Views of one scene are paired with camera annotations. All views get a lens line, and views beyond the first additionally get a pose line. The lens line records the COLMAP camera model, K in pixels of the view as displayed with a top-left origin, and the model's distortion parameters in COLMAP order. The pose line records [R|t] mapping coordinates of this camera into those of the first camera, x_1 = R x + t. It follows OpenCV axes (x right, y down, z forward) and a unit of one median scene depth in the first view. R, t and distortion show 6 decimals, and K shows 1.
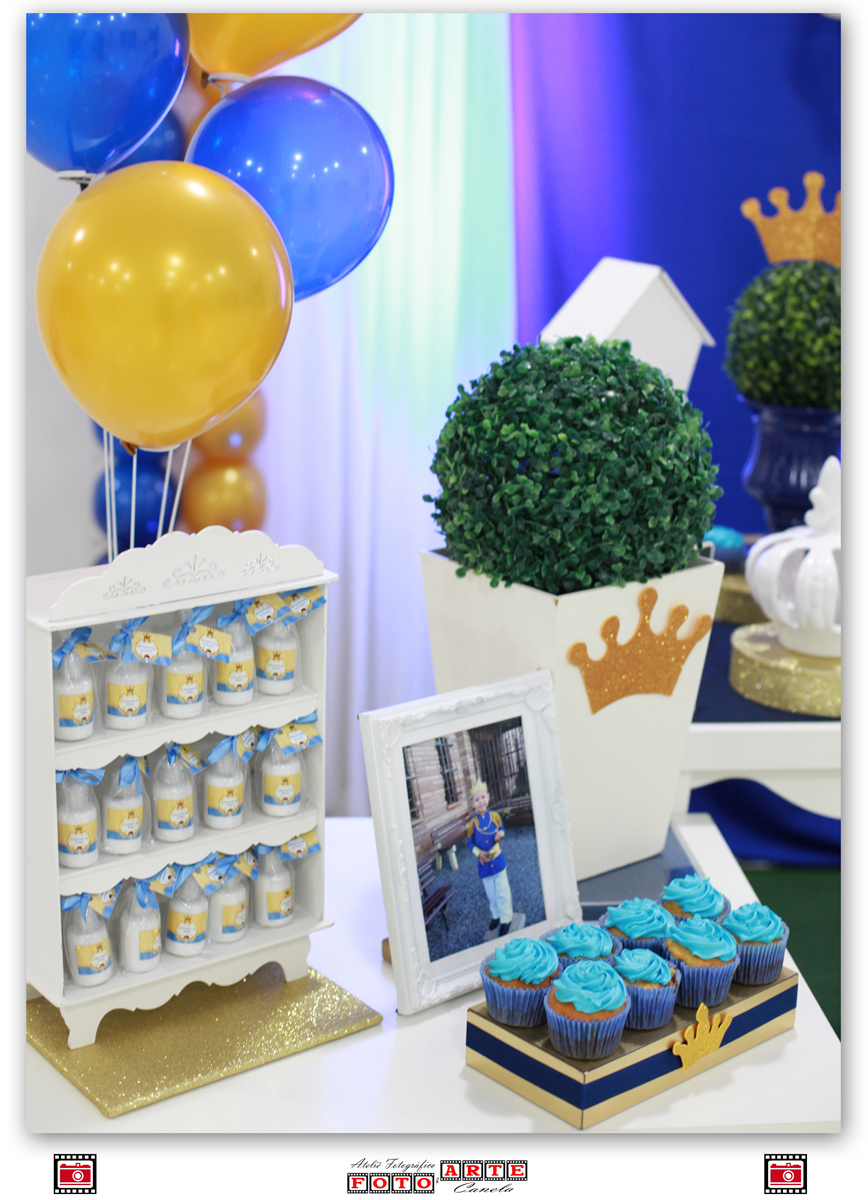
lens RADIAL K [[1806.6, 0, 434.0], [0, 1806.6, 600.0], [0, 0, 1]] dist [-0.130768, -0.037438]
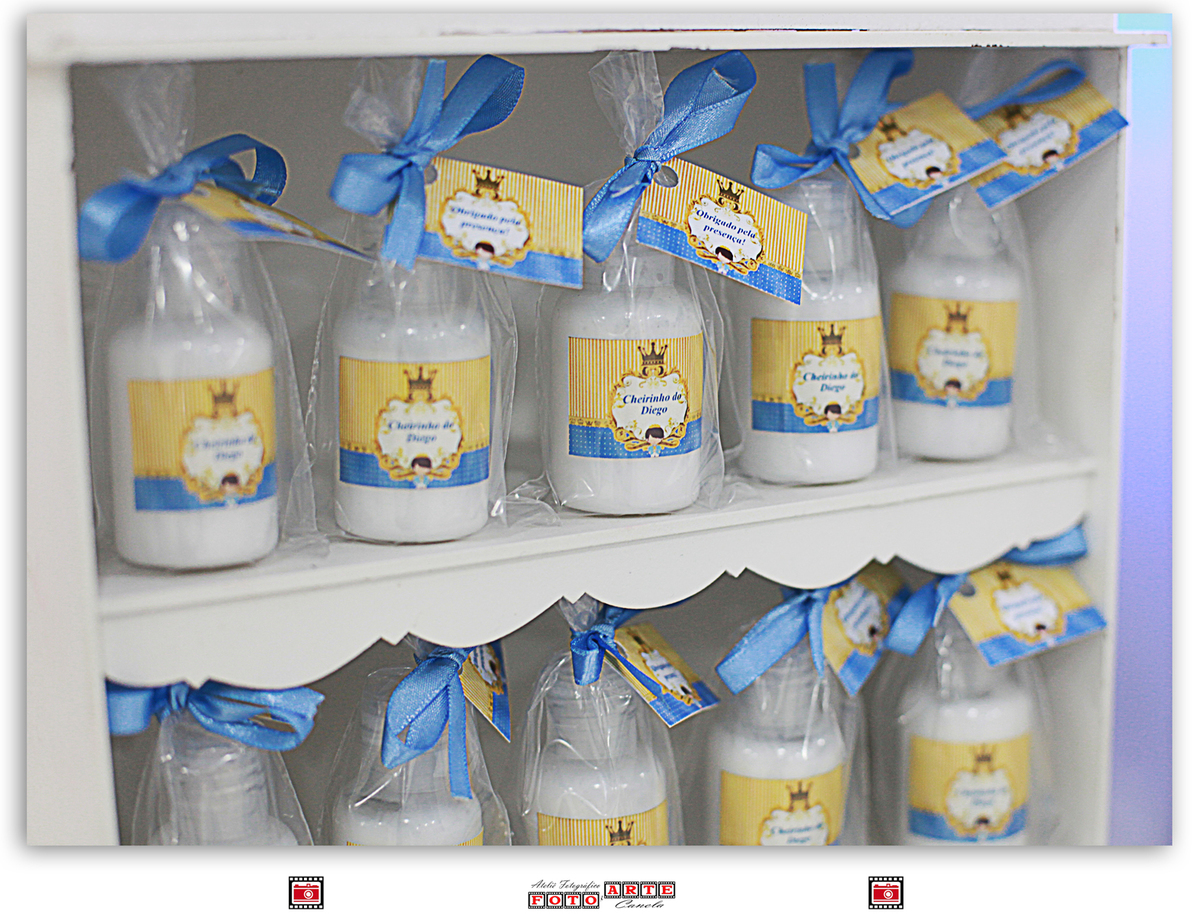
lens RADIAL K [[2056.5, 0, 600.0], [0, 2056.5, 457.0], [0, 0, 1]] dist [-0.185044, 0.067843]
pose [[0.984471, -0.014504, -0.174946, -0.088085], [0.000420, 0.996773, -0.080275, 0.080488], [0.175546, 0.078955, 0.981300, 0.683490]]
